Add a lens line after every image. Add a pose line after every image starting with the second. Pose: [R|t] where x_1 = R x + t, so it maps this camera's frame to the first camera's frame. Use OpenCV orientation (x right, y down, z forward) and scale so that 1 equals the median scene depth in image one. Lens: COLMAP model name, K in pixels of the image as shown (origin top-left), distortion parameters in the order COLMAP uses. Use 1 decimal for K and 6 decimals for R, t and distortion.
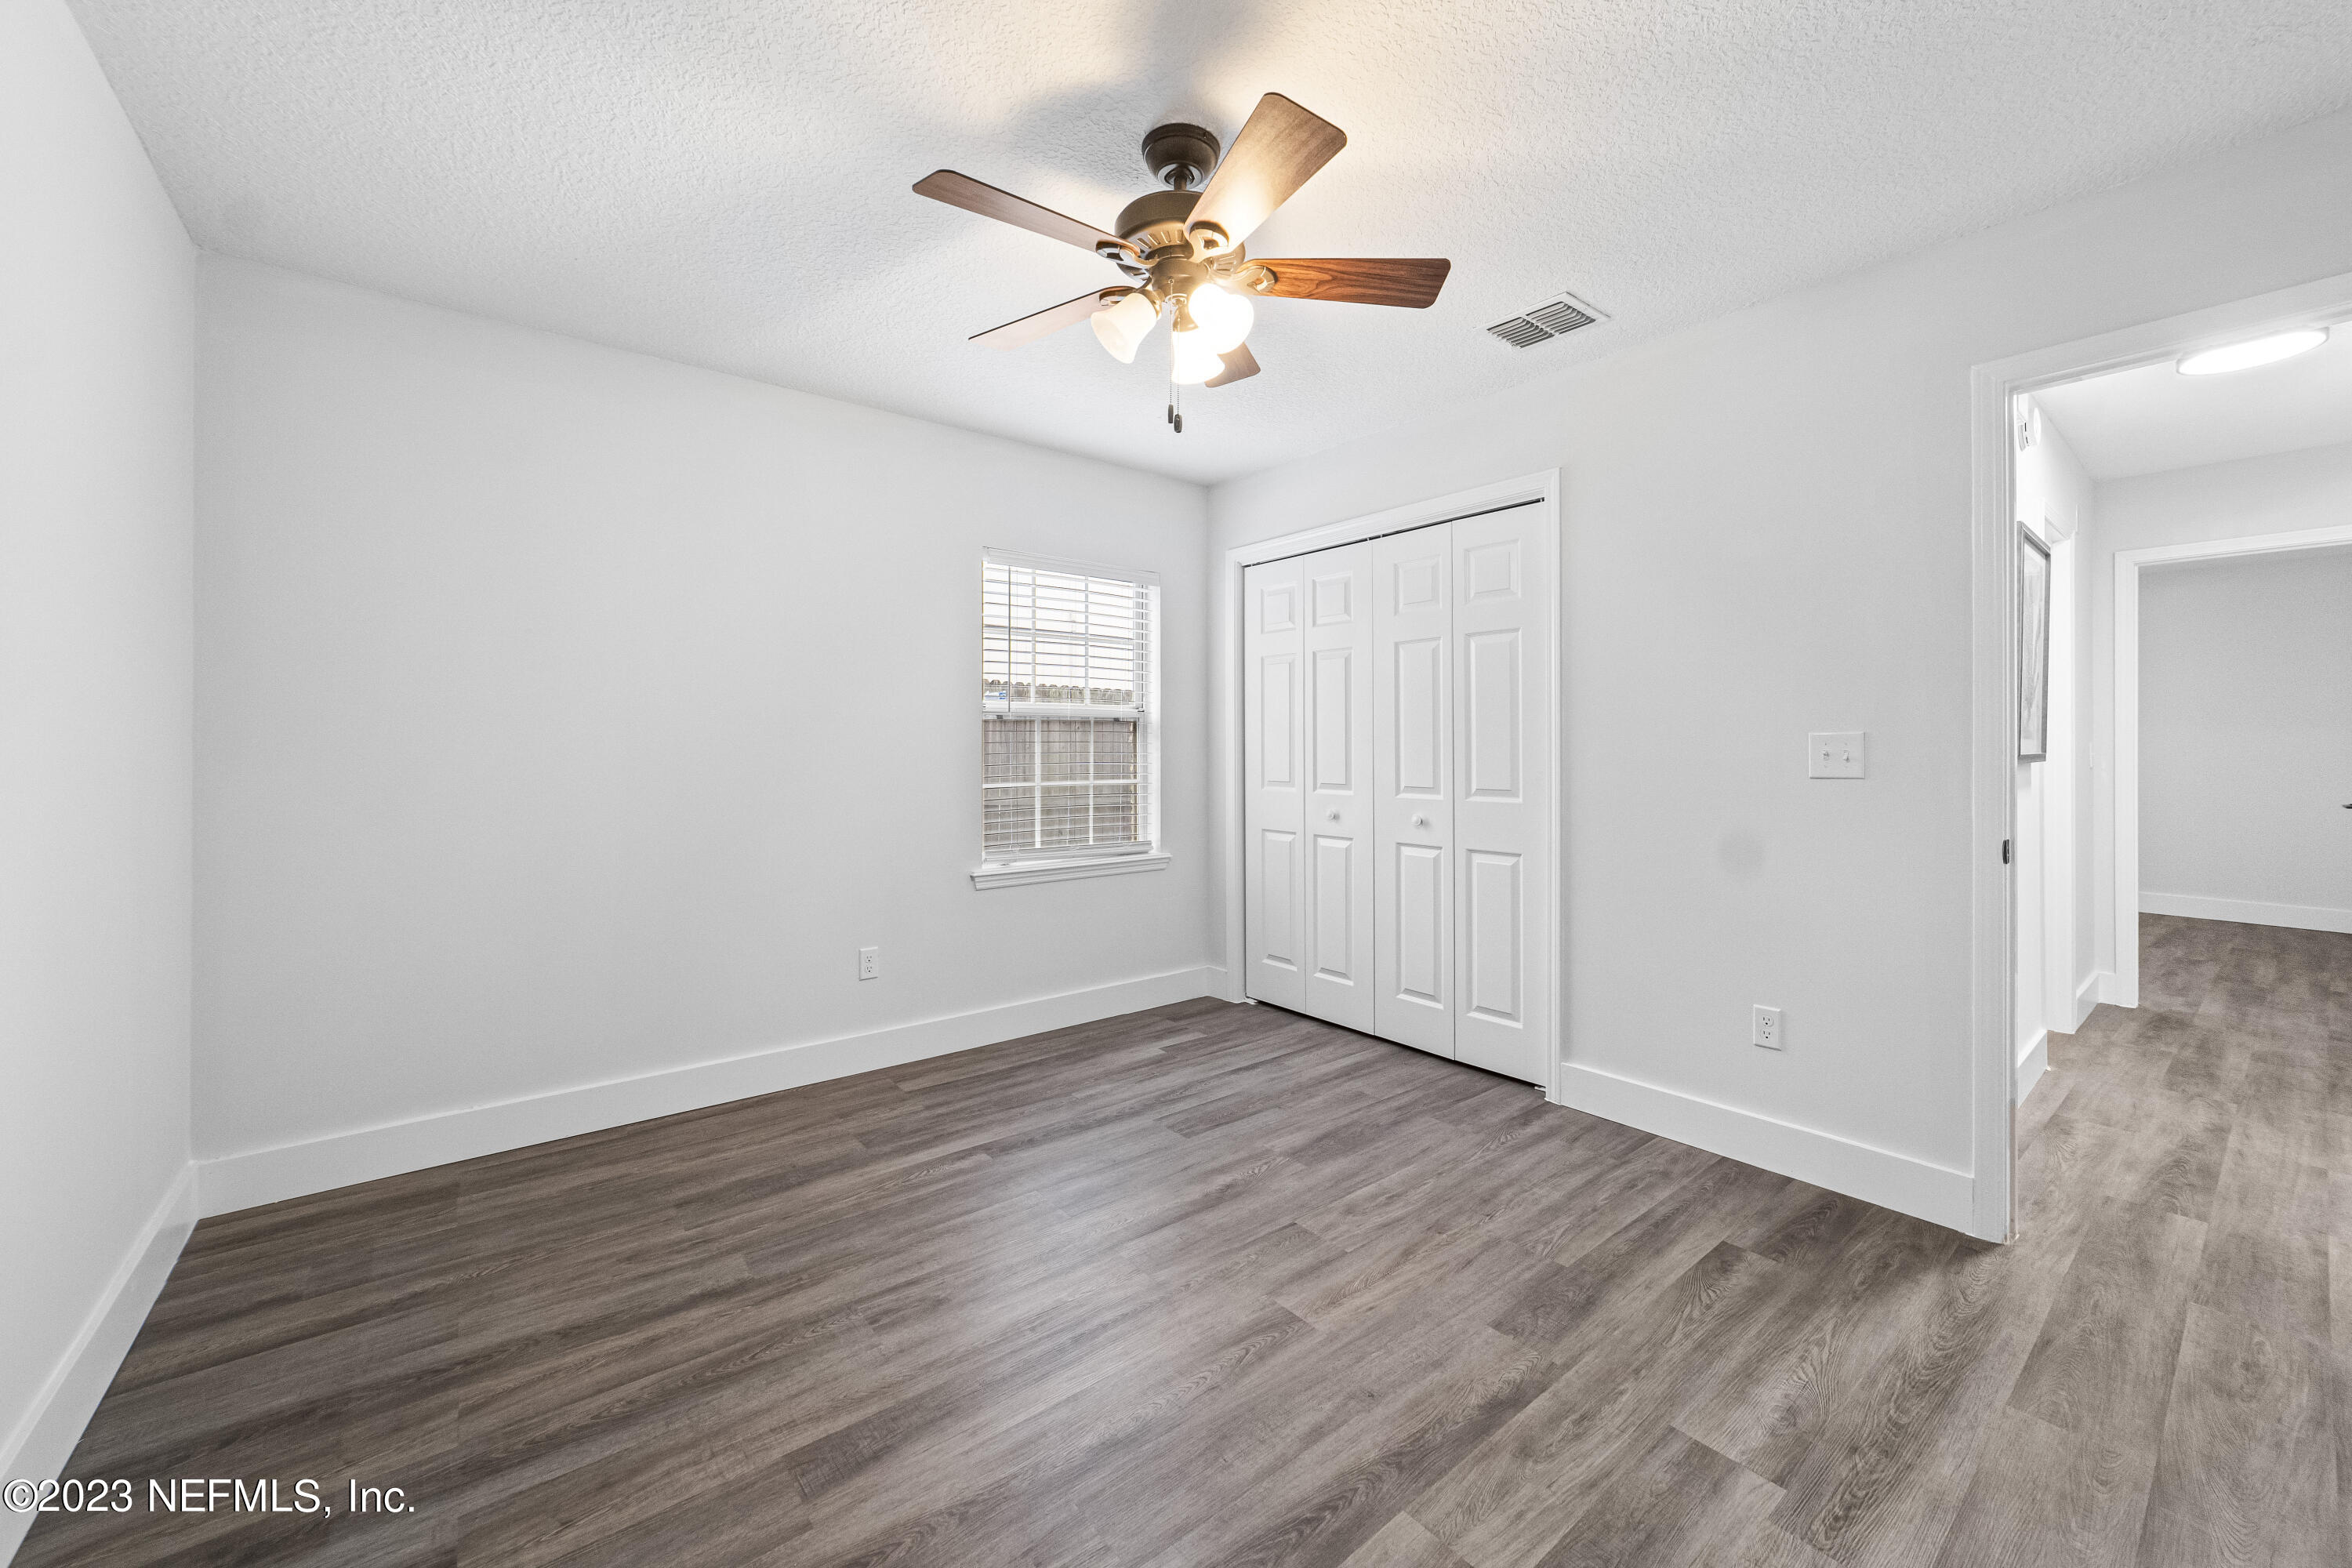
lens RADIAL K [[904.3, 0, 1171.1], [0, 904.3, 746.1], [0, 0, 1]] dist [-0.026473, 0.009758]
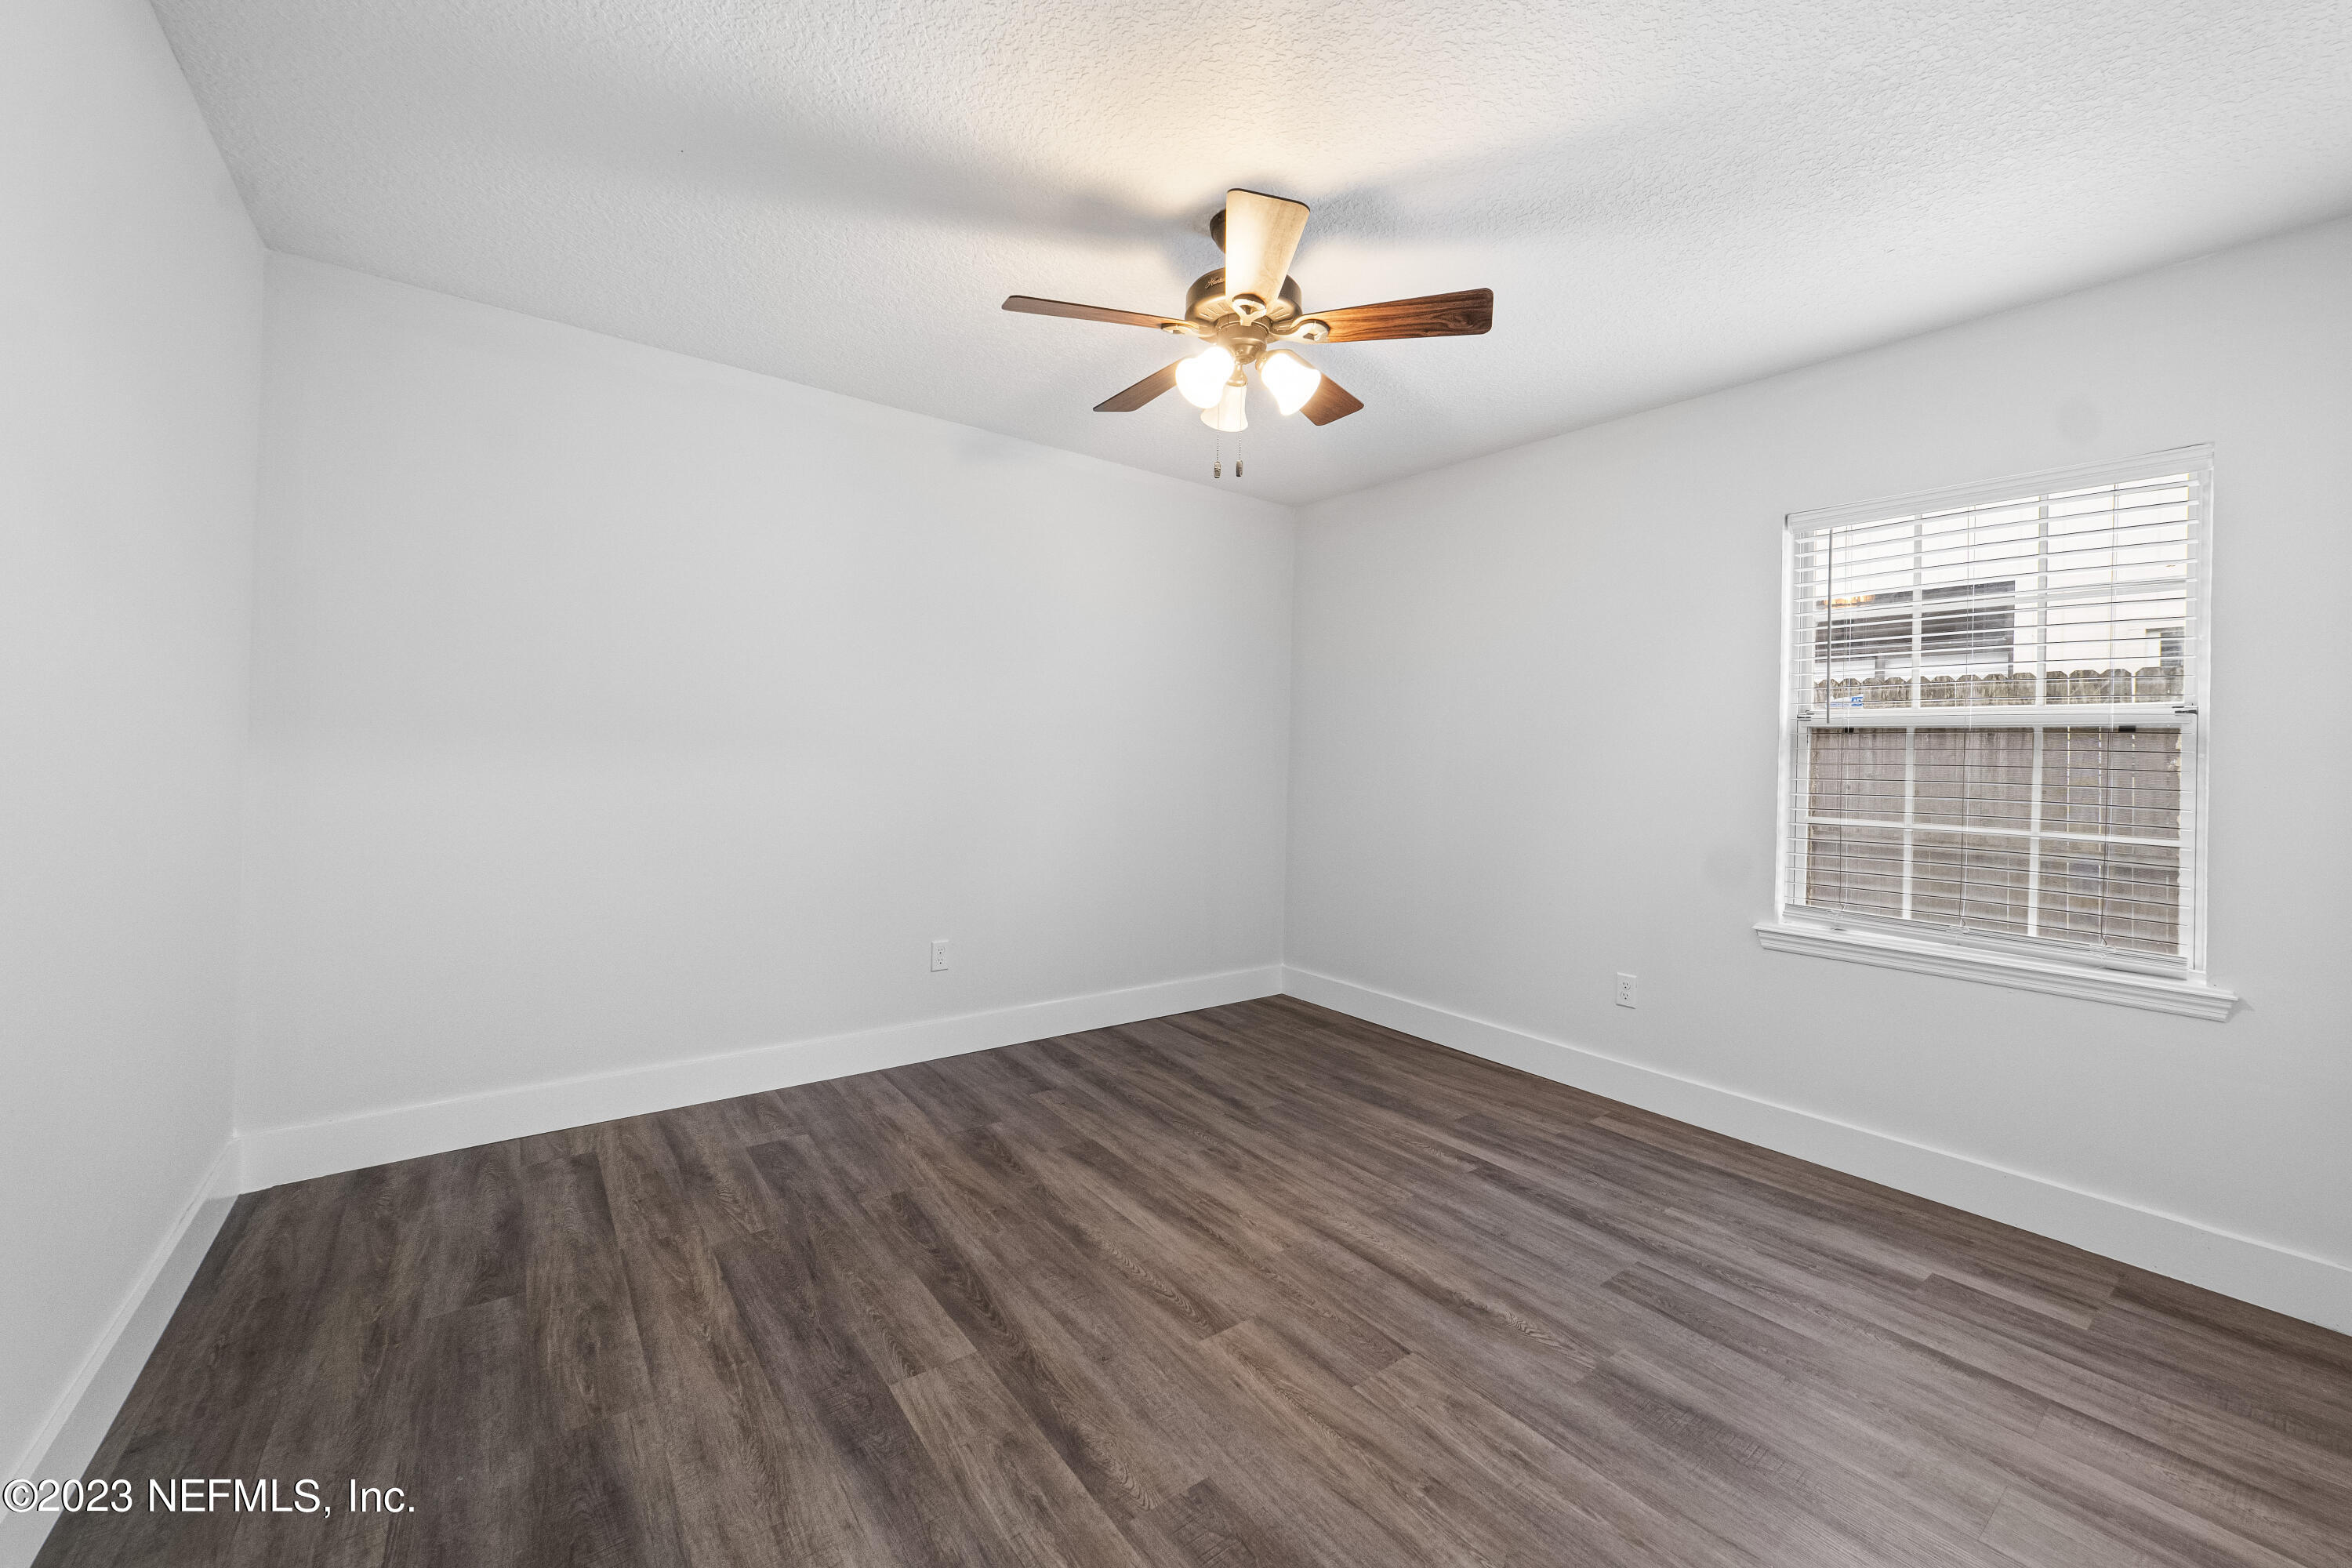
lens RADIAL K [[904.3, 0, 1171.1], [0, 904.3, 746.1], [0, 0, 1]] dist [-0.026473, 0.009758]
pose [[-0.024211, -0.008562, -0.999670, 0.816425], [-0.022285, 0.999719, -0.008023, -0.000644], [0.999458, 0.022083, -0.024395, 0.684044]]
